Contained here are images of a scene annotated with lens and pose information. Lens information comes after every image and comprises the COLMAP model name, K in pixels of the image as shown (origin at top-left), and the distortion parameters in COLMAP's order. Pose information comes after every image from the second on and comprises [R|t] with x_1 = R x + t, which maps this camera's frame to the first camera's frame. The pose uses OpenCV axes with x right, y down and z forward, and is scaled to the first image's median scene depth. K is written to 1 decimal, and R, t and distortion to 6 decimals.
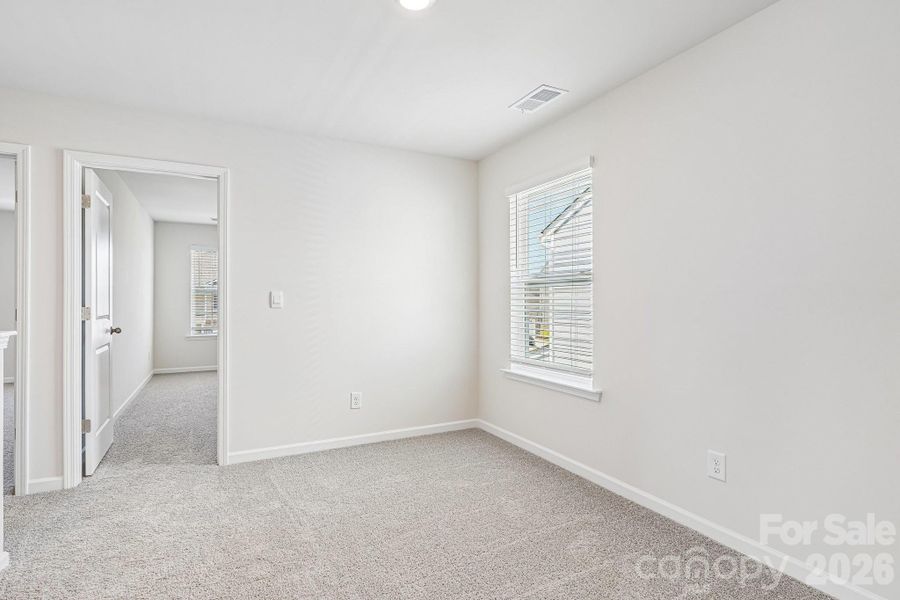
lens RADIAL K [[457.0, 0, 448.5], [0, 457.0, 303.5], [0, 0, 1]] dist [-0.000220, -0.000042]
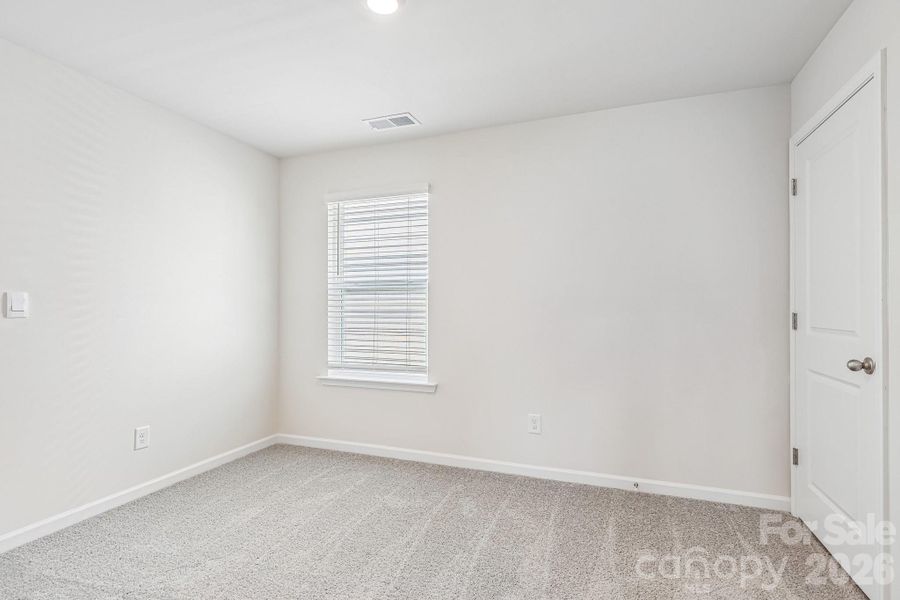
lens RADIAL K [[446.4, 0, 451.1], [0, 446.4, 307.3], [0, 0, 1]] dist [0.015835, -0.000275]
pose [[0.735522, 0.000823, 0.677500, -0.356274], [0.003341, 0.999983, -0.004842, 0.000075], [-0.677493, 0.005825, 0.735507, 0.103774]]
